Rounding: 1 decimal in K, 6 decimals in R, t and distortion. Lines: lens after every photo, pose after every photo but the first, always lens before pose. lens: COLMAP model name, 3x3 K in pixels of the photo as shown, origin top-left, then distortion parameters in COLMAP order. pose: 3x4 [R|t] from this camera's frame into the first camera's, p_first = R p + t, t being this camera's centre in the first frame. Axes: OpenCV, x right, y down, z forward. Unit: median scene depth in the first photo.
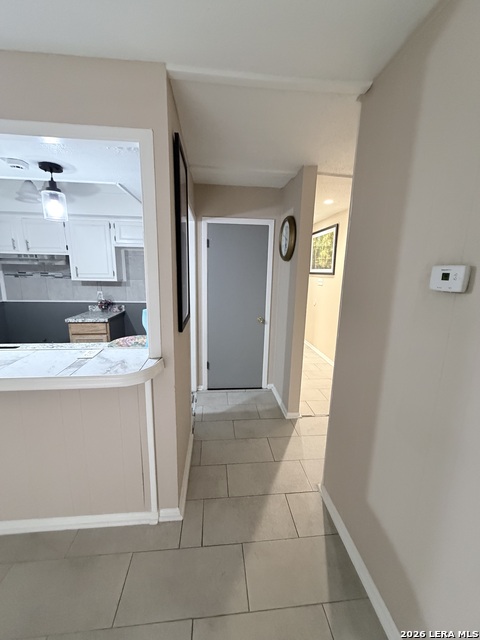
lens RADIAL K [[252.8, 0, 236.1], [0, 252.8, 313.9], [0, 0, 1]] dist [0.000396, 0.000032]
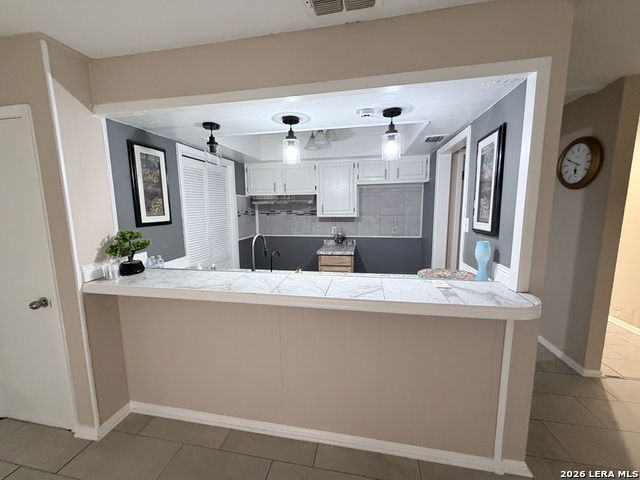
lens RADIAL K [[252.8, 0, 320.0], [0, 252.8, 240.0], [0, 0, 1]] dist [0.000396, 0.000032]
pose [[0.957651, 0.008771, -0.287799, -0.323571], [-0.020911, 0.999015, -0.039136, 0.012558], [0.287172, 0.043496, 0.956891, -0.057643]]
